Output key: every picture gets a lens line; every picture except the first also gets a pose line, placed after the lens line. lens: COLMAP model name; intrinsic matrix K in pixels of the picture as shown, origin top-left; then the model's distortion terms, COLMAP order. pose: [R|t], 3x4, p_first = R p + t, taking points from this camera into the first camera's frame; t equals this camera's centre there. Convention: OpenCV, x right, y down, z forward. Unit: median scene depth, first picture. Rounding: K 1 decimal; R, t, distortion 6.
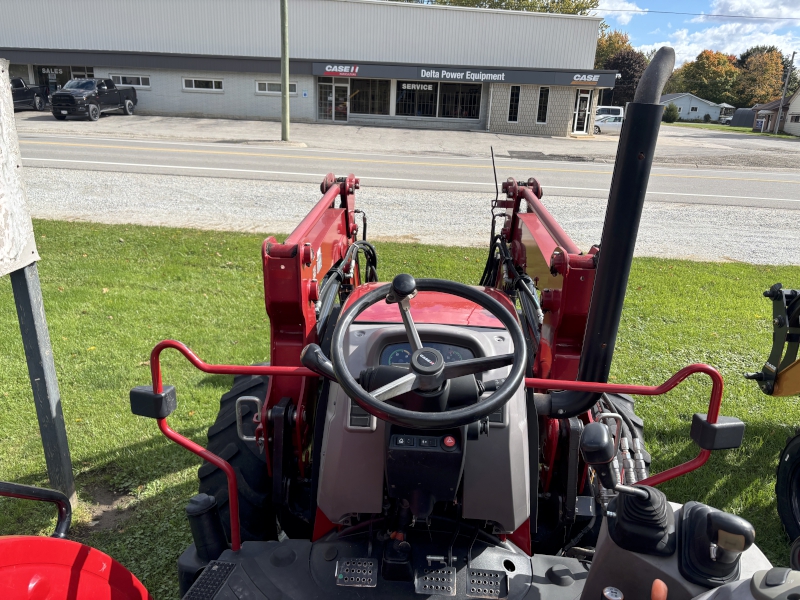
lens RADIAL K [[607.1, 0, 400.9], [0, 607.1, 301.5], [0, 0, 1]] dist [0.013549, -0.005925]
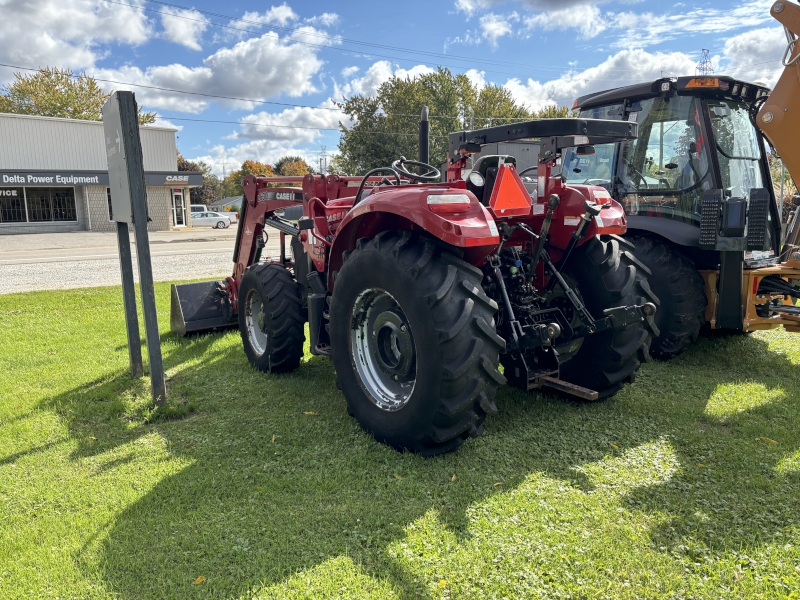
lens RADIAL K [[607.1, 0, 399.6], [0, 607.1, 300.2], [0, 0, 1]] dist [0.013549, -0.005925]
pose [[0.771720, -0.154779, 0.616840, -0.100626], [0.258296, 0.962613, -0.081608, 0.044247], [-0.581147, 0.222306, 0.782847, -0.063867]]
